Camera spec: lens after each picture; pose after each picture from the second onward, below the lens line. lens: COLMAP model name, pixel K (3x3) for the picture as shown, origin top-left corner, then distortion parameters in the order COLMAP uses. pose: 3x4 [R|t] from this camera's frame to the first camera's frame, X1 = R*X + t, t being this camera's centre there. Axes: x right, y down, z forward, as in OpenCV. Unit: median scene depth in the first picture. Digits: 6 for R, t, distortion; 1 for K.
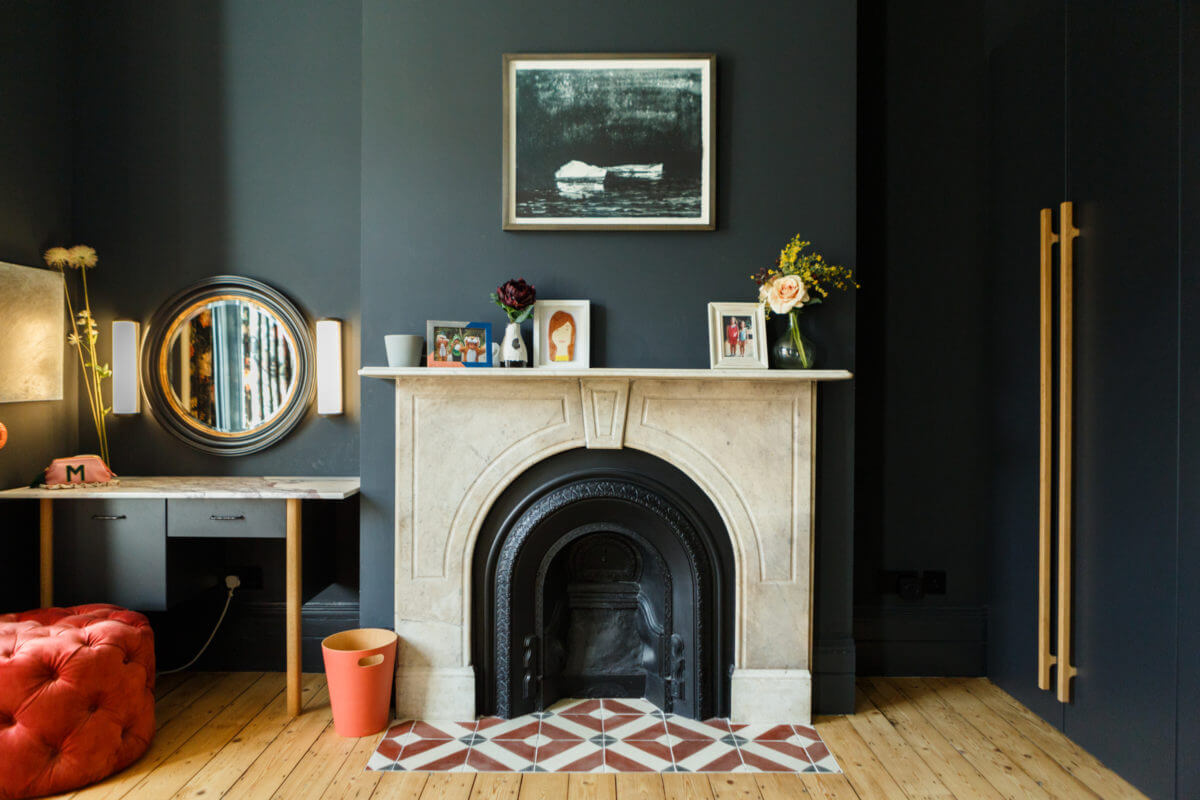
lens RADIAL K [[809.1, 0, 599.4], [0, 809.1, 398.8], [0, 0, 1]] dist [-0.022820, 0.001213]
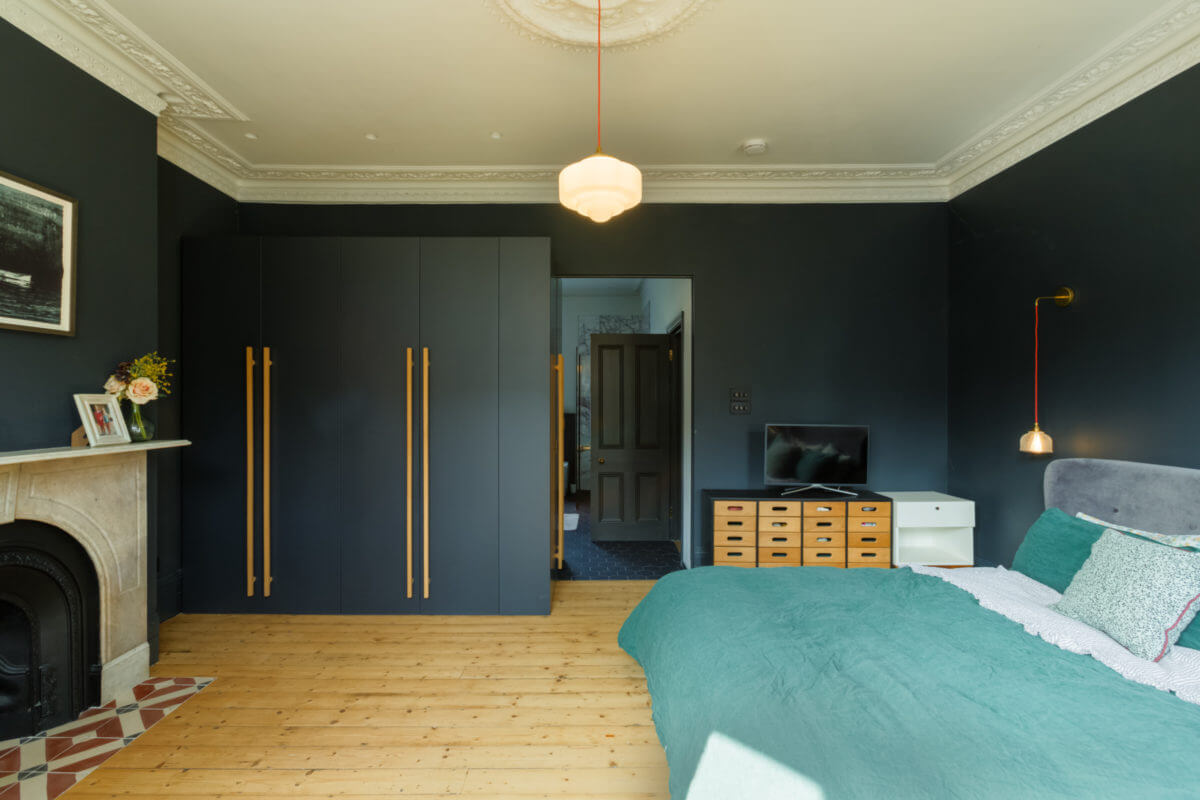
lens RADIAL K [[542.6, 0, 595.4], [0, 542.6, 399.9], [0, 0, 1]] dist [-0.012571, 0.004895]
pose [[-0.009187, -0.005499, 0.999943, -0.739419], [-0.002474, 0.999982, 0.005476, -0.117141], [-0.999955, -0.002423, -0.009200, 0.180897]]
